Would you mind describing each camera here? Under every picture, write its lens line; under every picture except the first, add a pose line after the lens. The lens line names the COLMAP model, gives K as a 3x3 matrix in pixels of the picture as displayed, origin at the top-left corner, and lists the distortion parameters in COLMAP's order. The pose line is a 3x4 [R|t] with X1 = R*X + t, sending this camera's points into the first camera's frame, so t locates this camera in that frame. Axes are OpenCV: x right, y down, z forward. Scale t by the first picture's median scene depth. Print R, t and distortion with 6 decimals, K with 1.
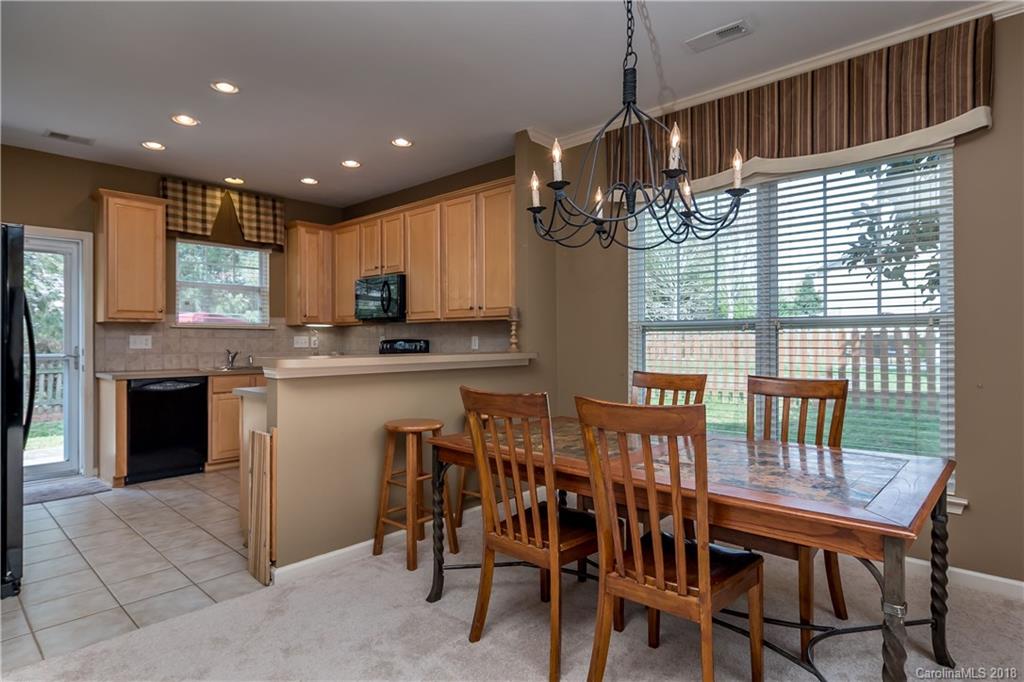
lens RADIAL K [[554.7, 0, 517.0], [0, 554.7, 341.7], [0, 0, 1]] dist [-0.005915, 0.000932]
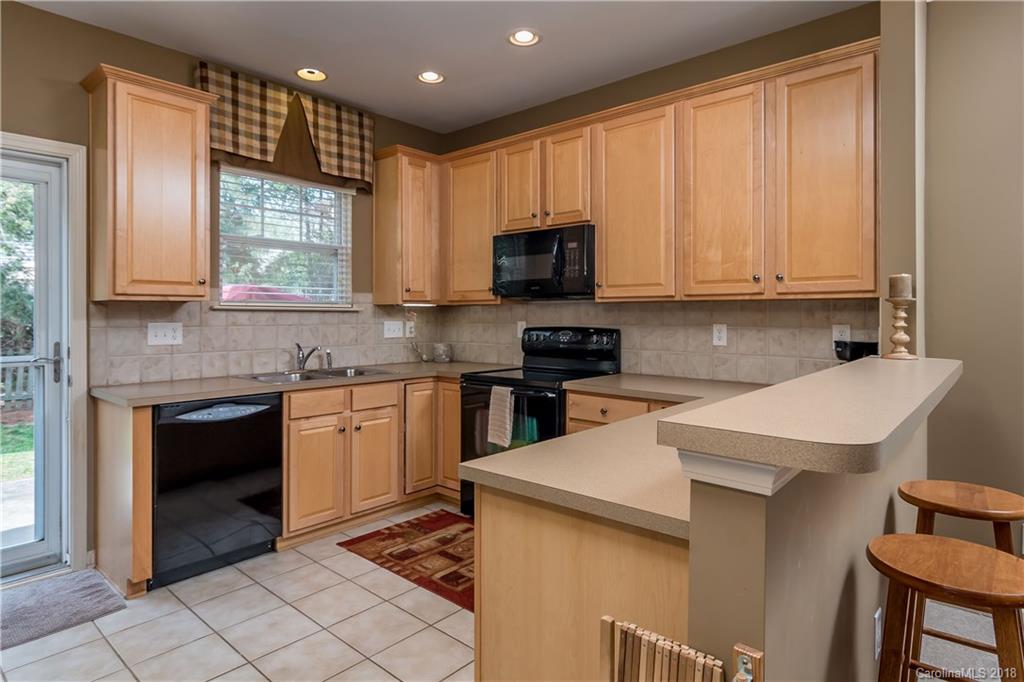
lens RADIAL K [[554.7, 0, 506.5], [0, 554.7, 317.4], [0, 0, 1]] dist [-0.005915, 0.000932]
pose [[0.999720, 0.001817, 0.023613, -0.307015], [-0.001902, 0.999992, 0.003567, -0.018806], [-0.023606, -0.003611, 0.999715, 0.370236]]
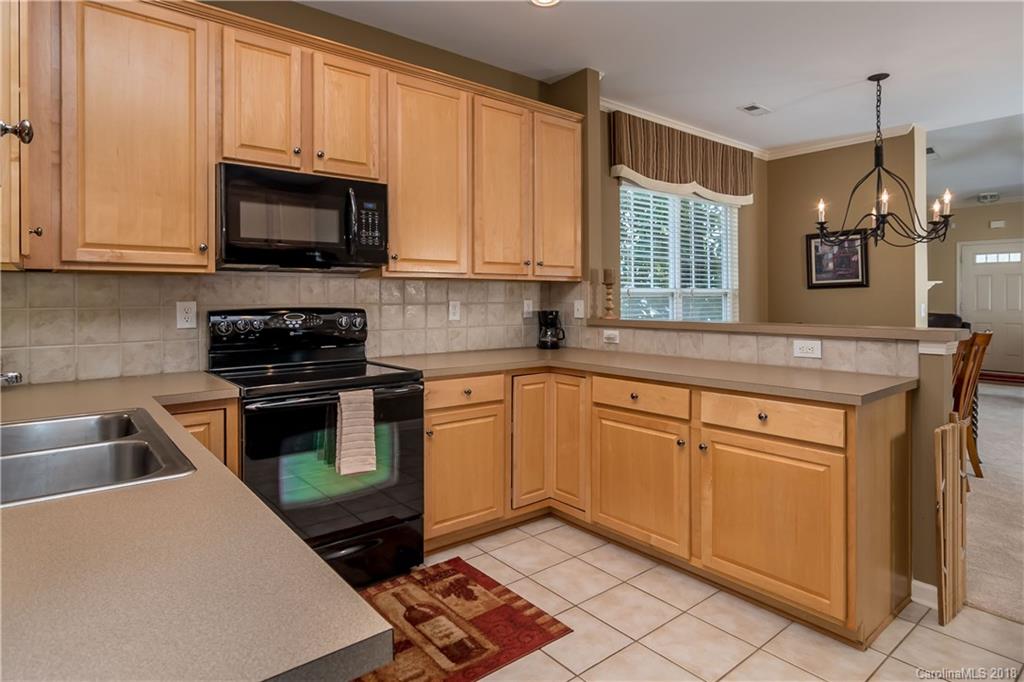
lens RADIAL K [[554.7, 0, 498.9], [0, 554.7, 301.6], [0, 0, 1]] dist [-0.005915, 0.000932]
pose [[0.171287, 0.001694, 0.985220, -0.744764], [0.010028, 0.999944, -0.003462, -0.005271], [-0.985170, 0.010473, 0.171261, 0.838103]]
